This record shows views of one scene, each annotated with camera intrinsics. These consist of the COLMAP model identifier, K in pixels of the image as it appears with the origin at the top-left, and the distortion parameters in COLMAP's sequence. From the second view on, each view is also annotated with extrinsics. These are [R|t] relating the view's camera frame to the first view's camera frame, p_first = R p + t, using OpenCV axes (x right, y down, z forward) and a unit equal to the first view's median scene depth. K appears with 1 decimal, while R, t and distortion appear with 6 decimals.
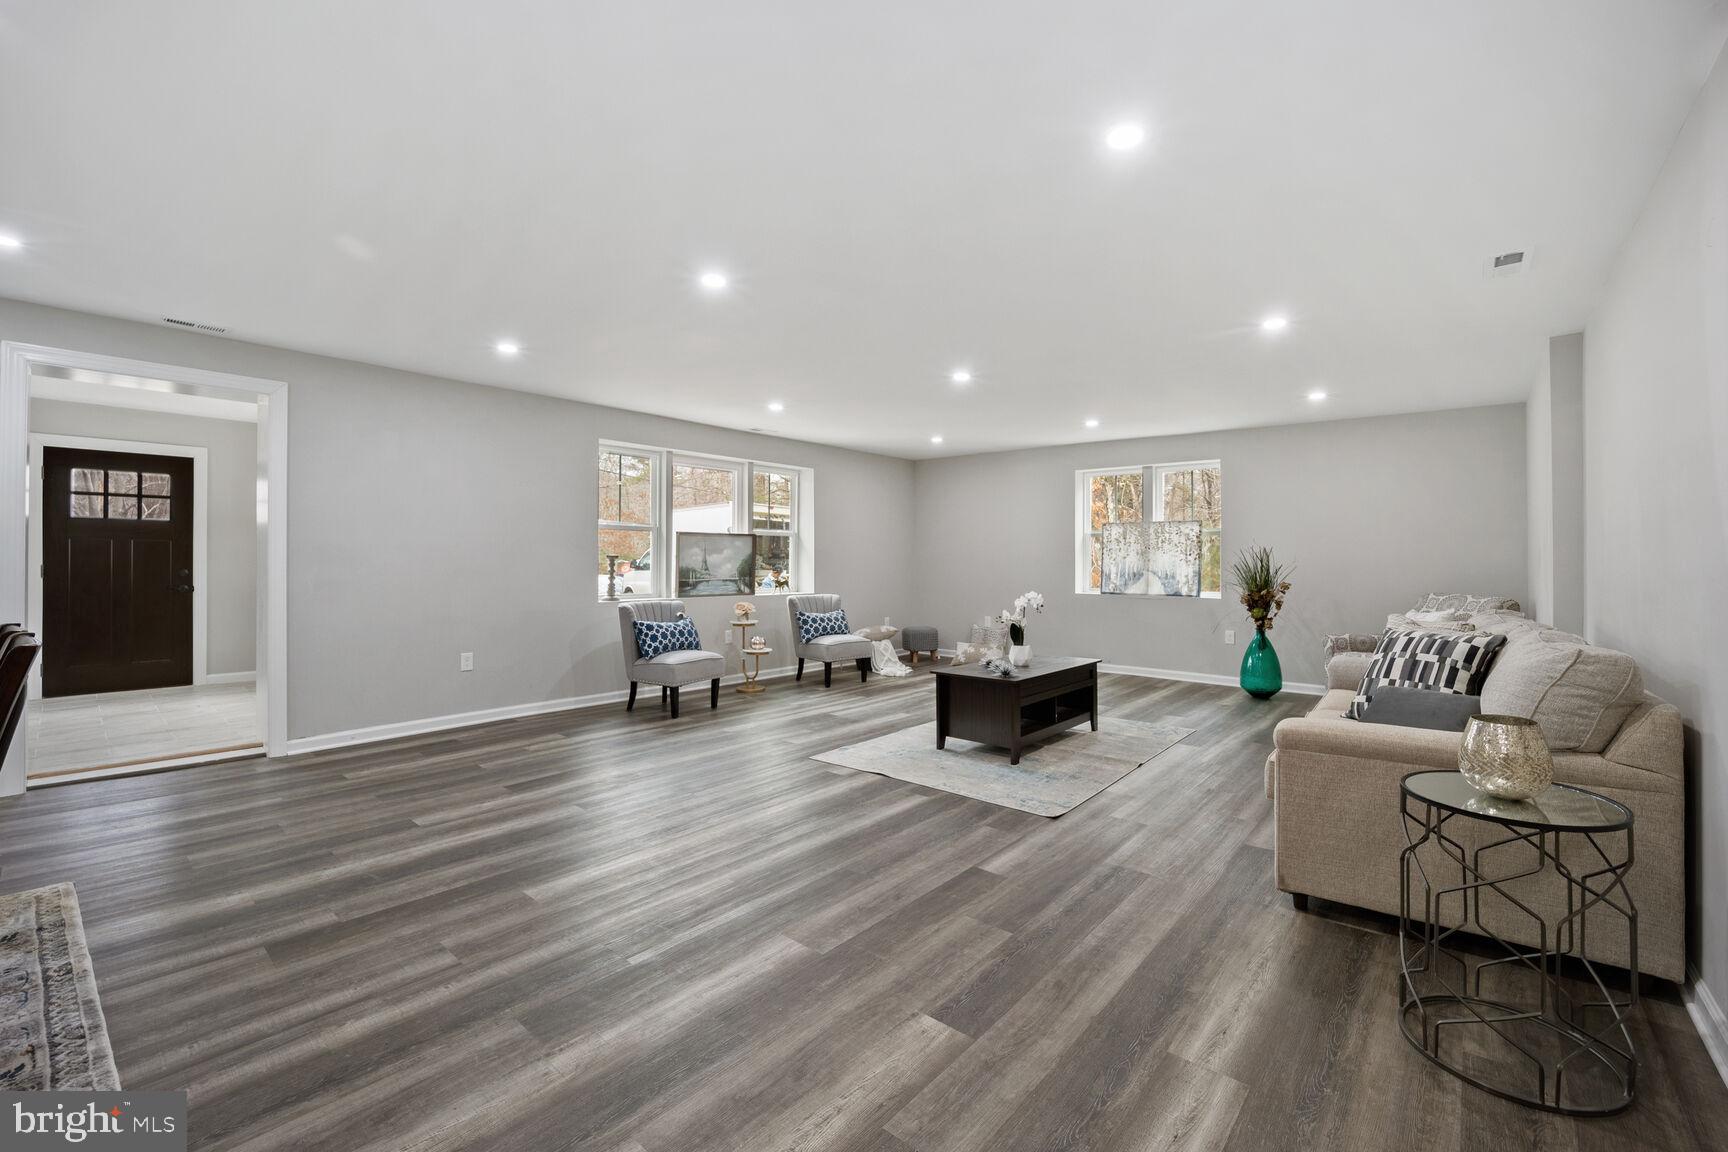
lens RADIAL K [[709.3, 0, 857.8], [0, 709.3, 566.3], [0, 0, 1]] dist [0.002572, 0.000373]
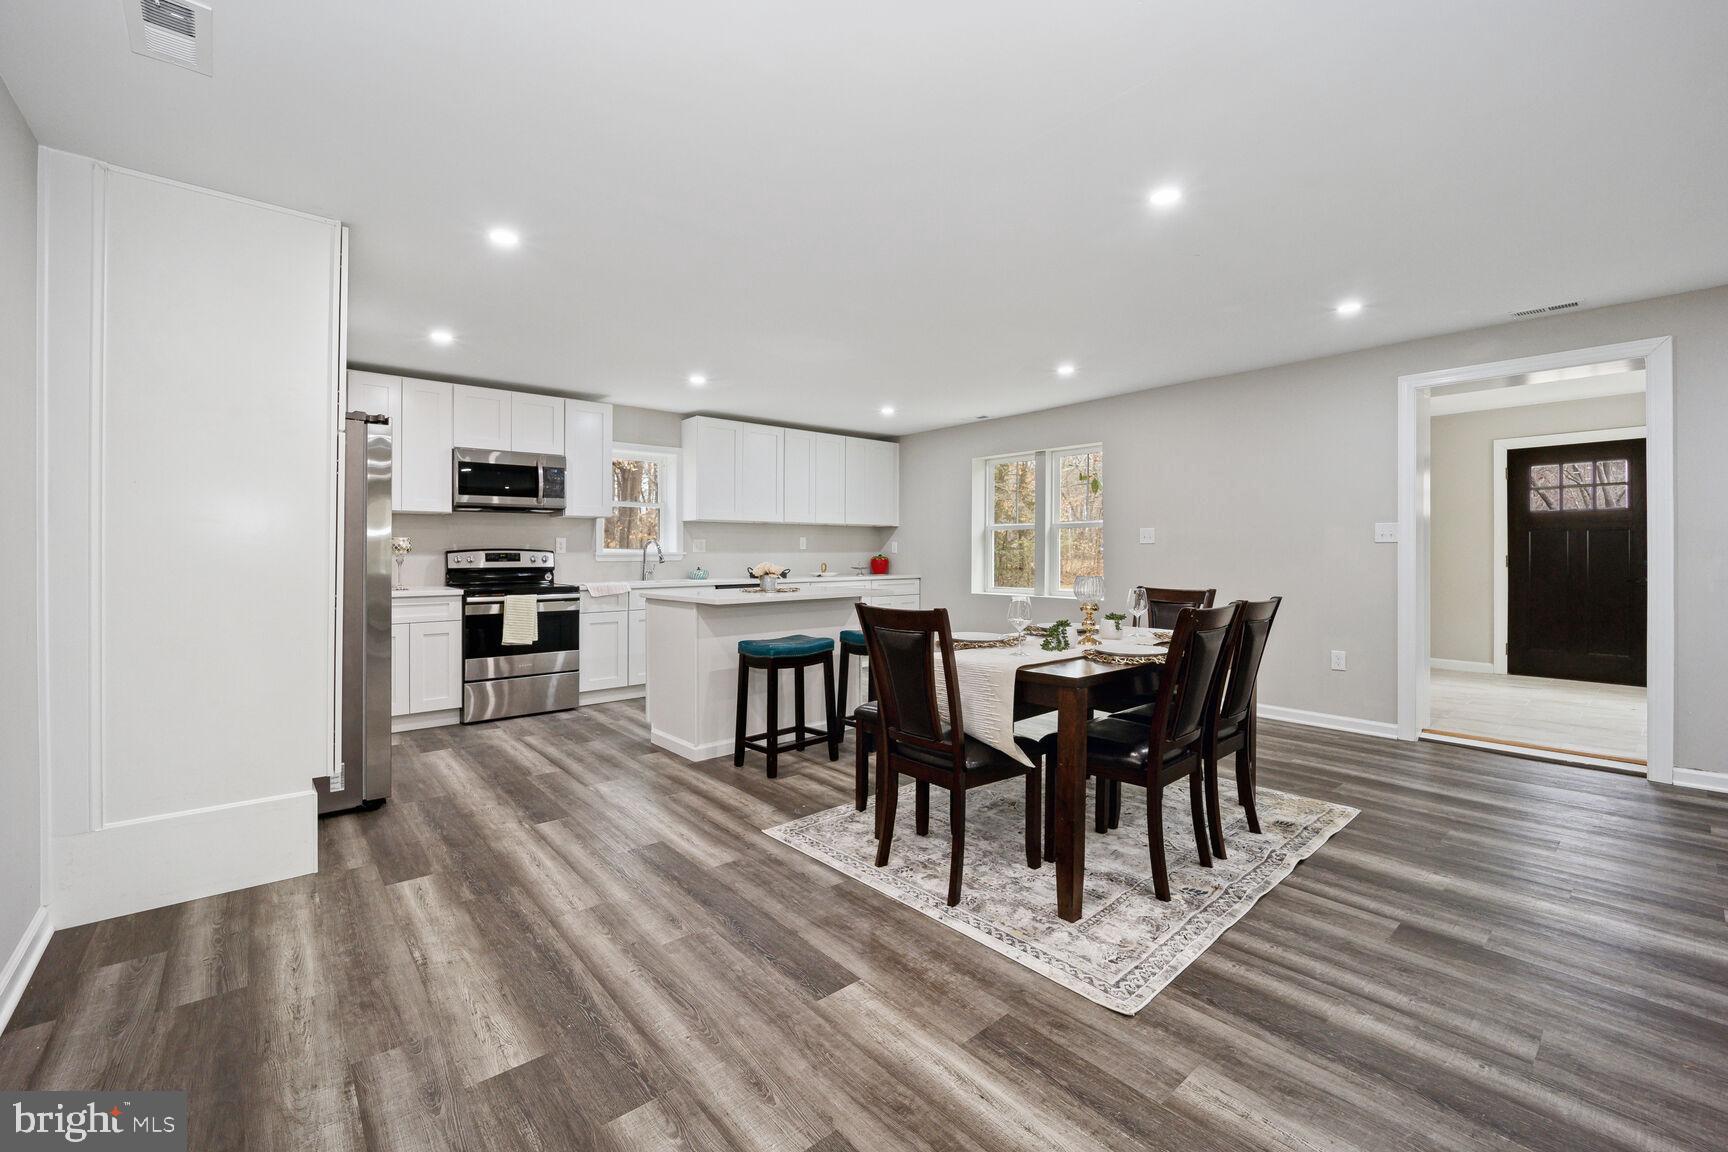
lens RADIAL K [[709.3, 0, 858.5], [0, 709.3, 558.3], [0, 0, 1]] dist [0.002572, 0.000373]
pose [[-0.088258, 0.004749, -0.996086, 0.274583], [-0.002138, 0.999985, 0.004957, -0.001044], [0.996095, 0.002567, -0.088246, 0.311639]]
